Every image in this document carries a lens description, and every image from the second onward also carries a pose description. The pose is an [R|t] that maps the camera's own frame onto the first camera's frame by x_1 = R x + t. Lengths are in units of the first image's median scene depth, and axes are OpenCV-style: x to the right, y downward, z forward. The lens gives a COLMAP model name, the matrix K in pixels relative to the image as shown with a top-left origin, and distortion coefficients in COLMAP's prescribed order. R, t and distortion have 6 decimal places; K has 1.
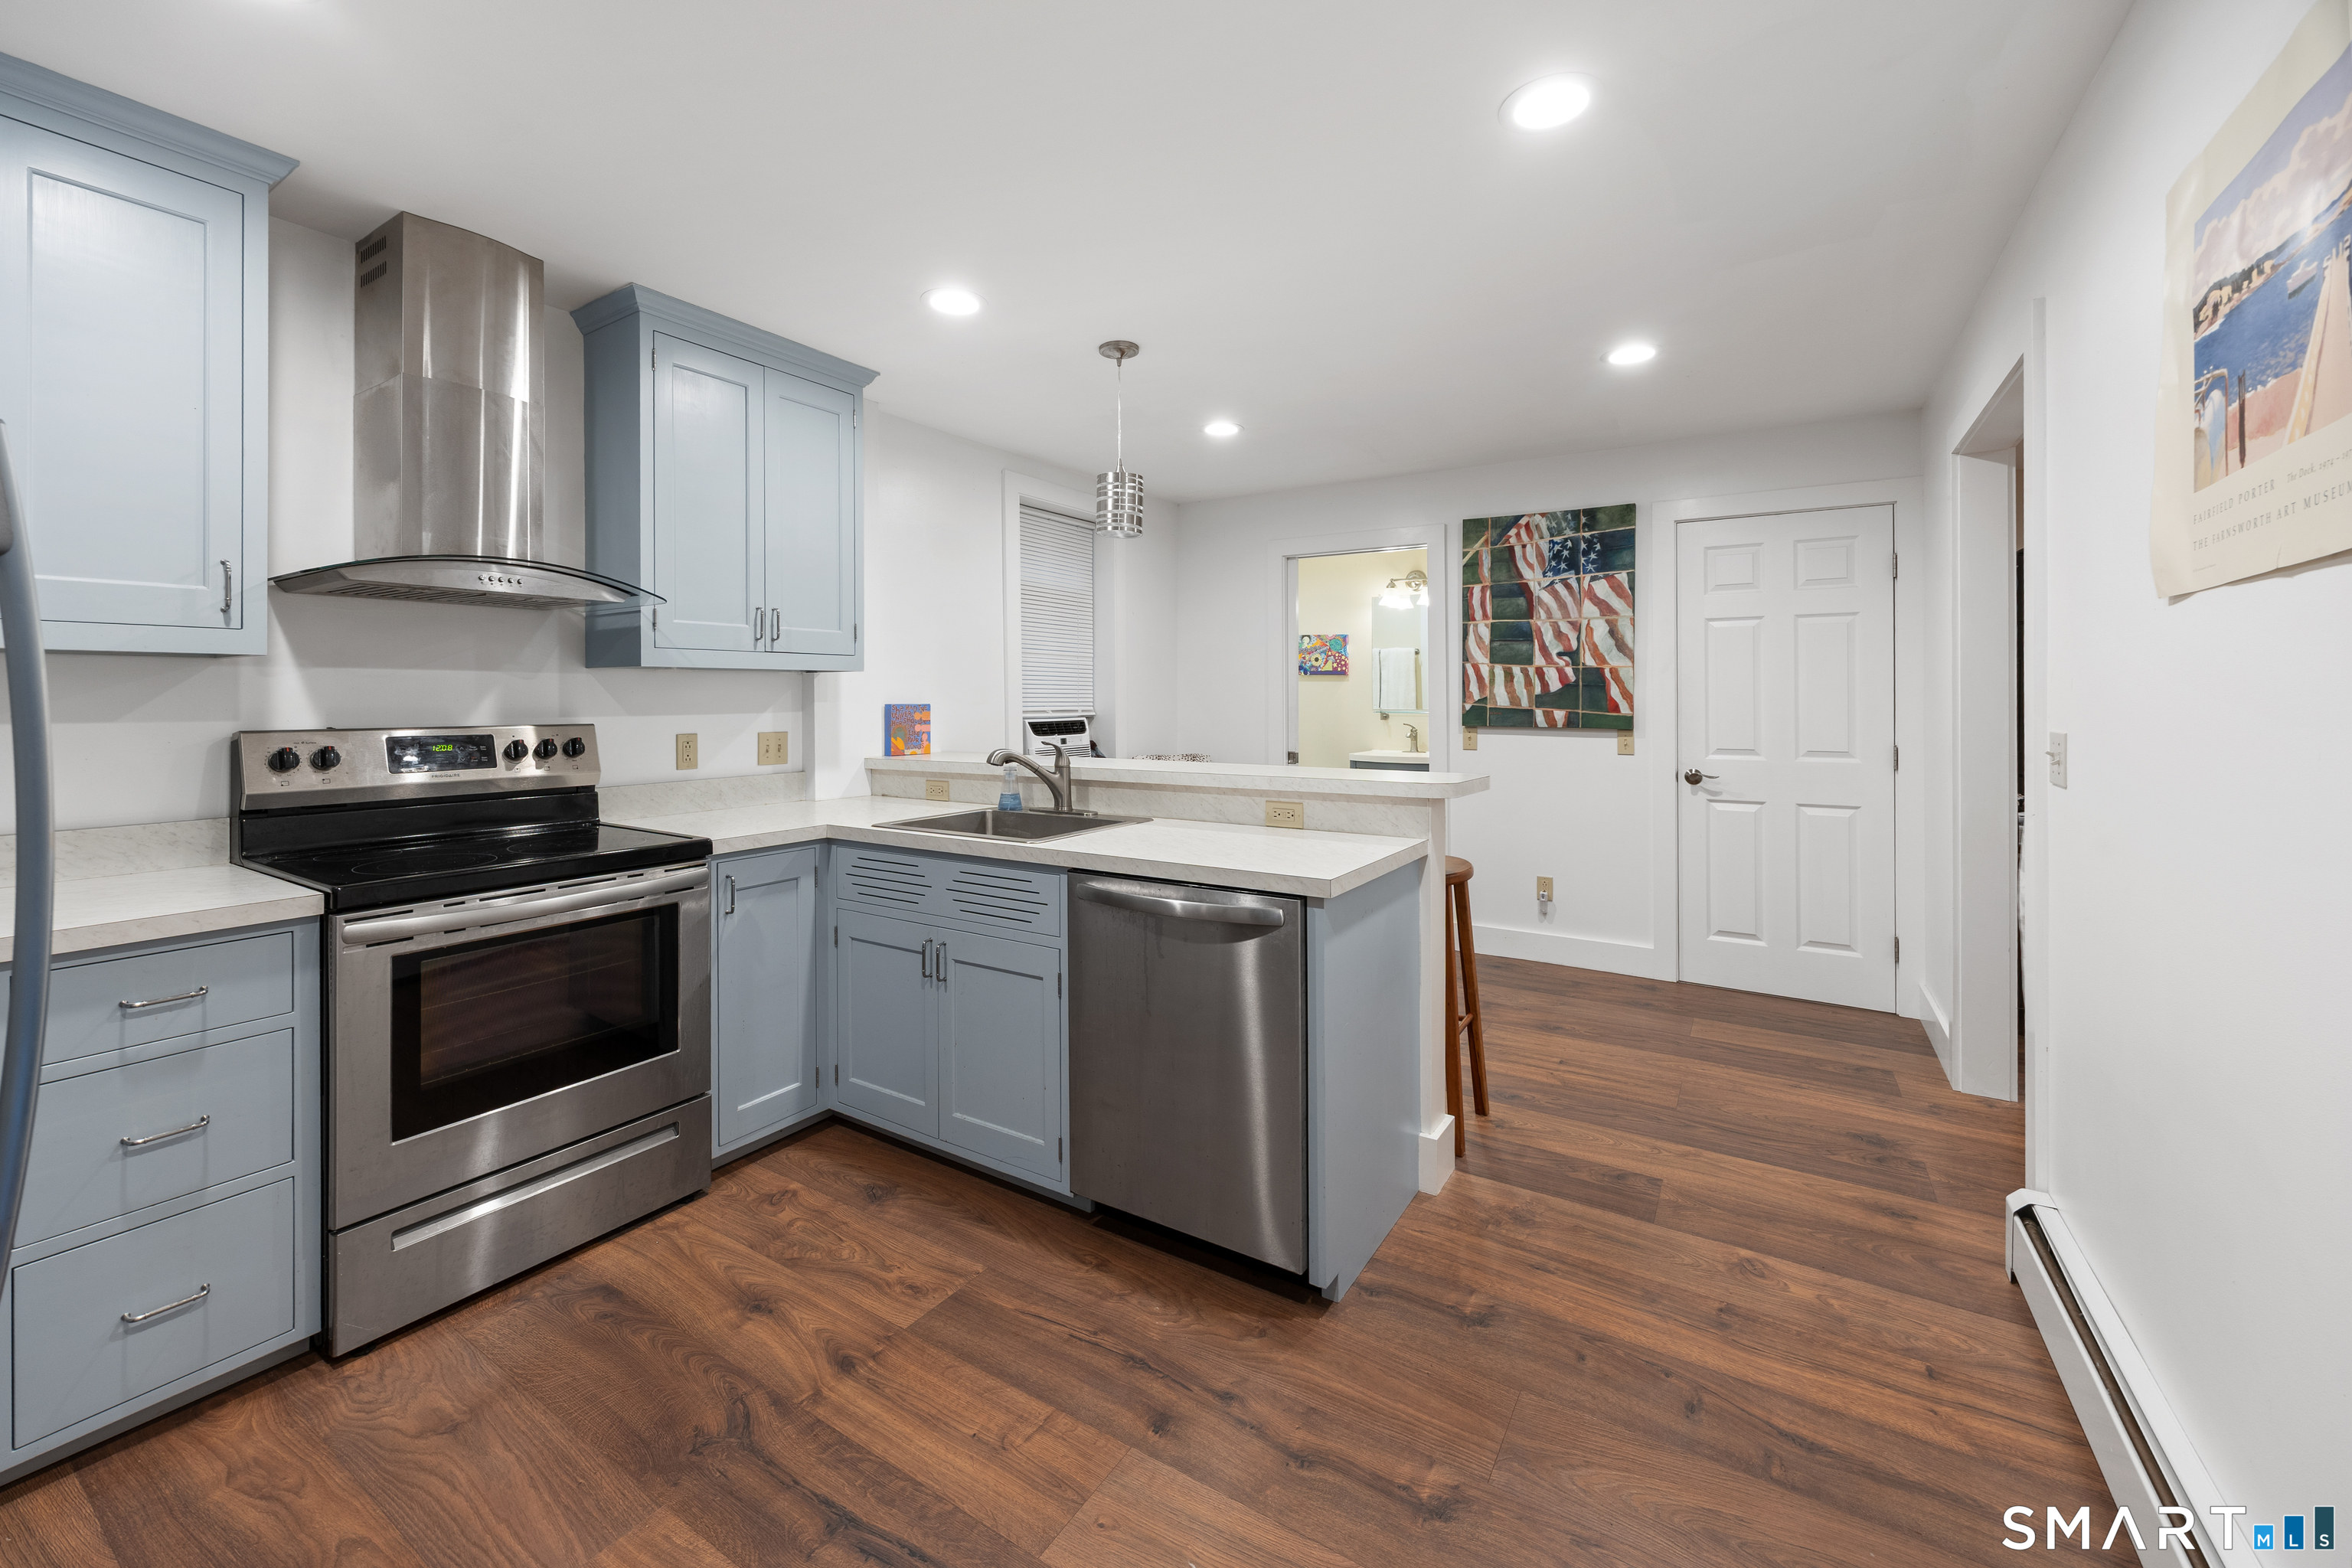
lens RADIAL K [[917.6, 0, 1194.5], [0, 917.6, 699.1], [0, 0, 1]] dist [-0.002533, -0.000245]
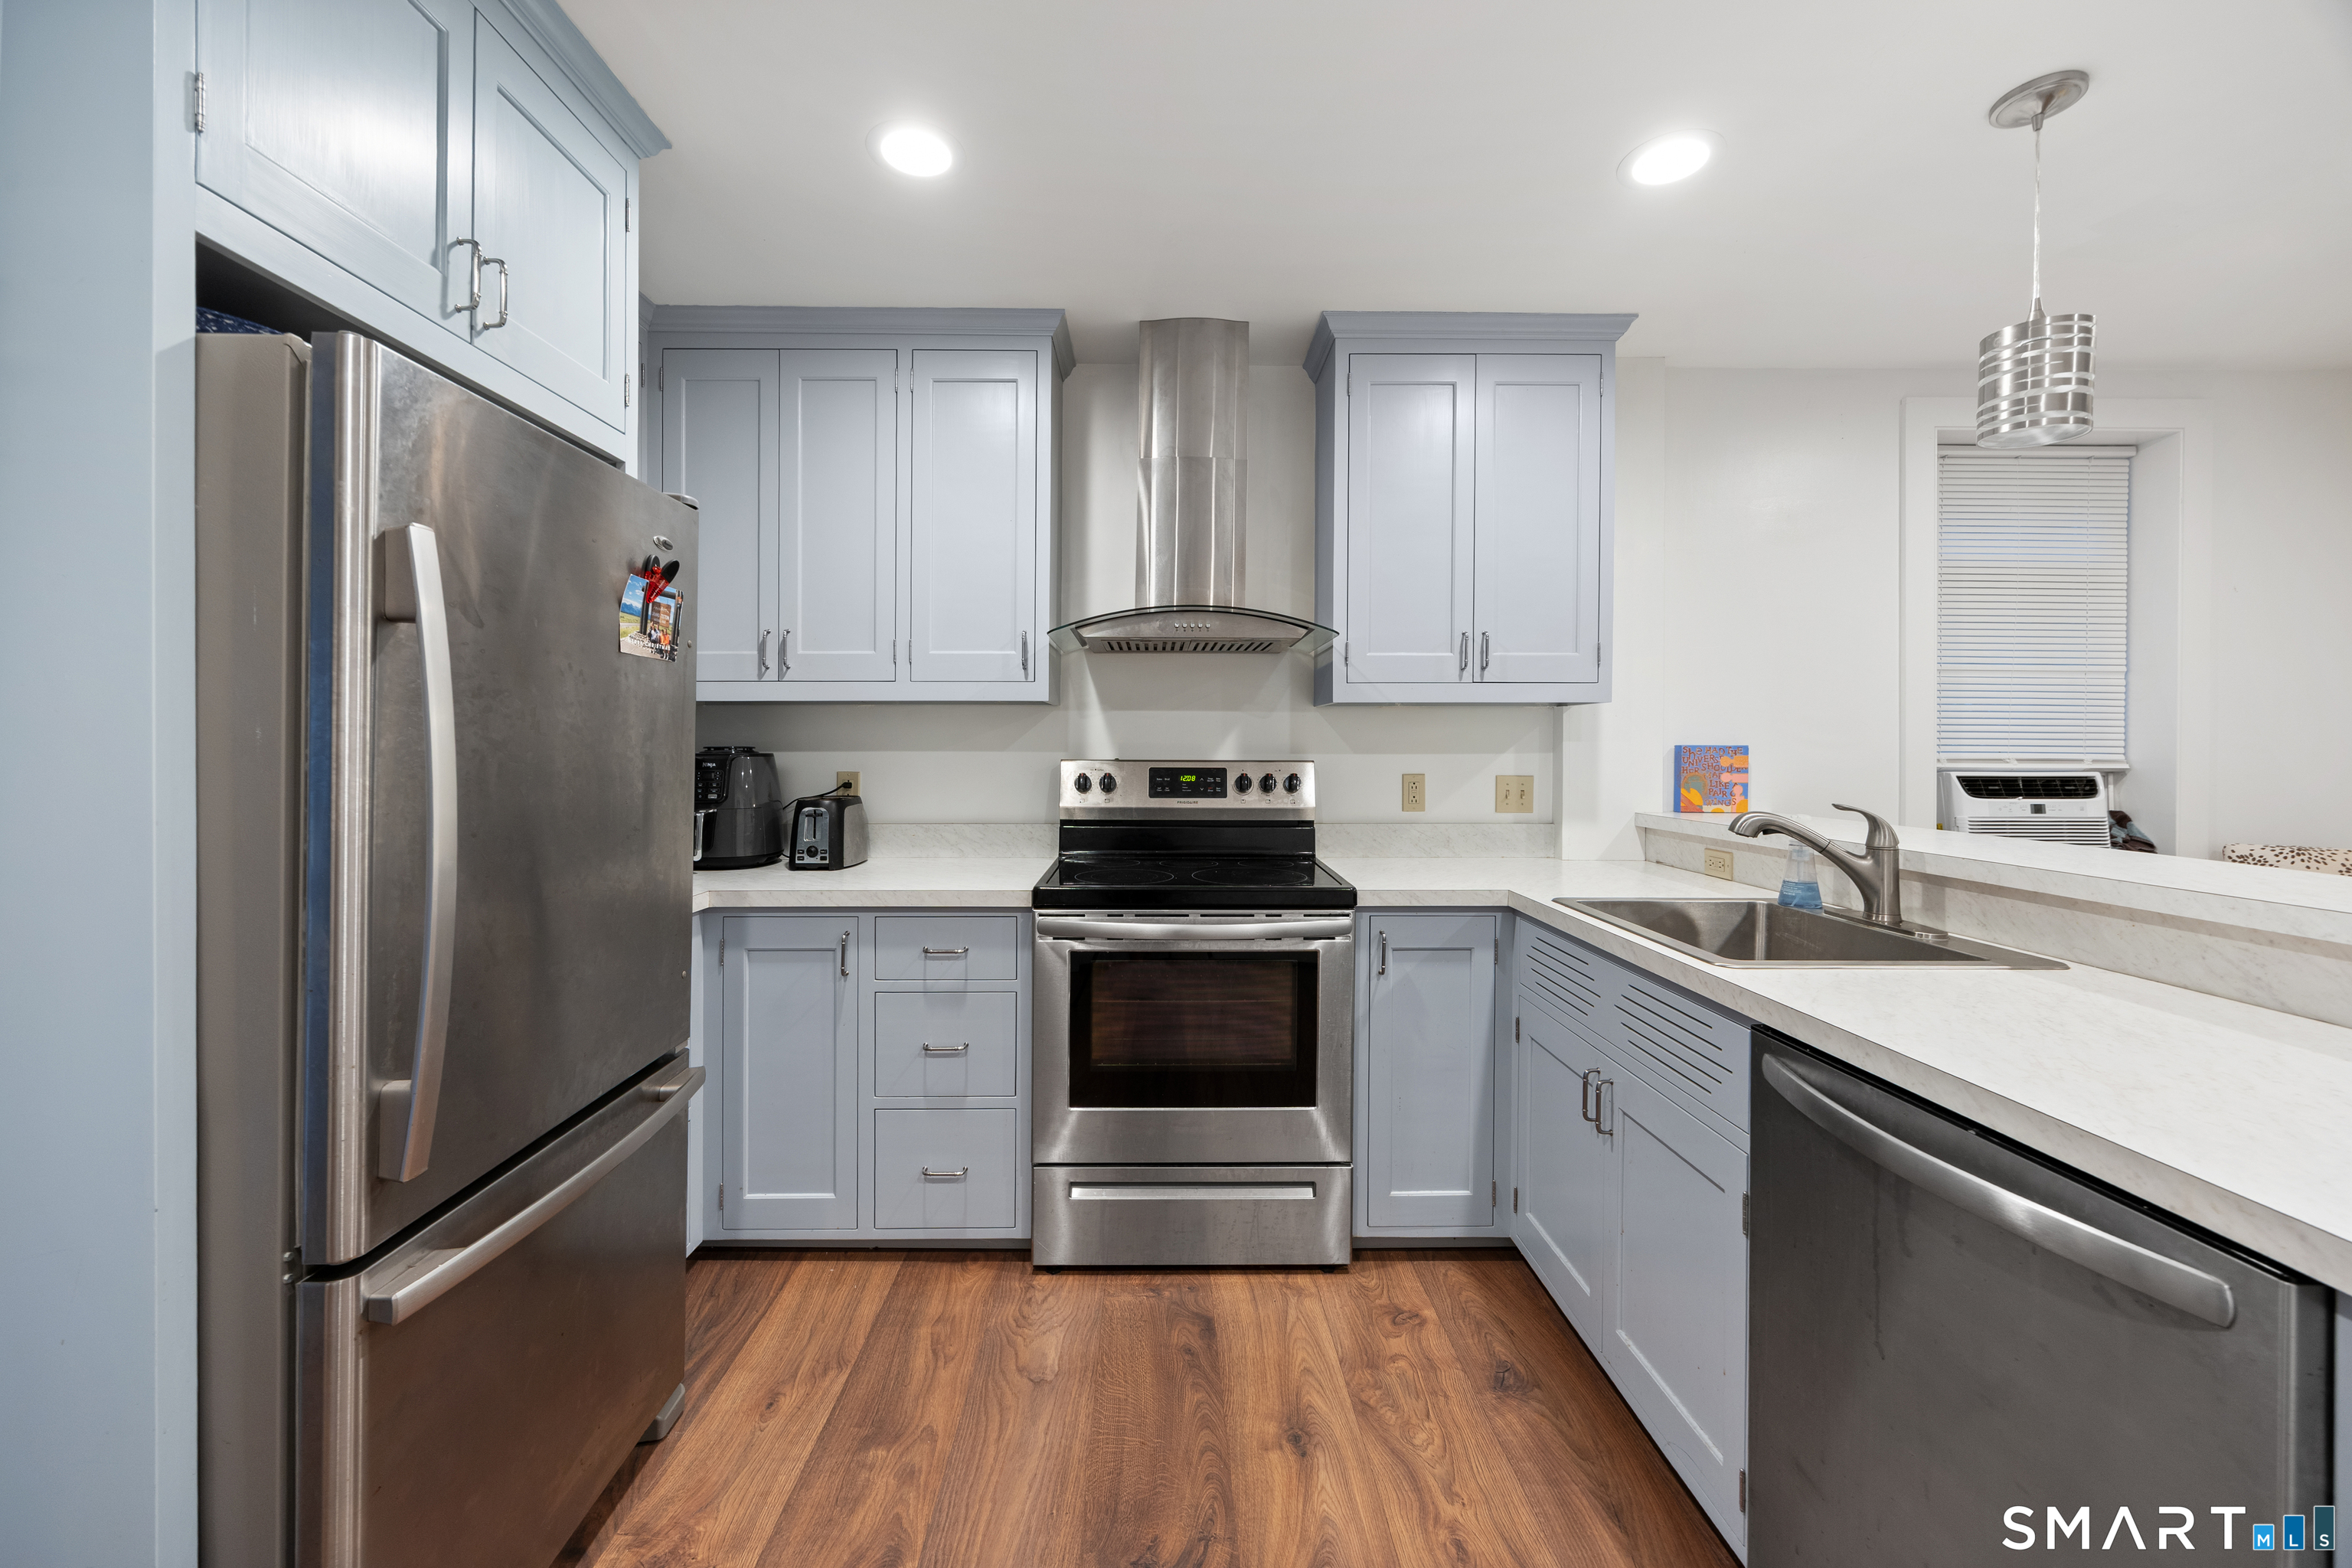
lens RADIAL K [[917.6, 0, 1165.8], [0, 917.6, 755.3], [0, 0, 1]] dist [-0.002533, -0.000245]
pose [[0.532976, 0.013800, -0.846018, 0.131788], [-0.004643, 0.999900, 0.013385, 0.008116], [0.846118, -0.003206, 0.532986, 0.328615]]
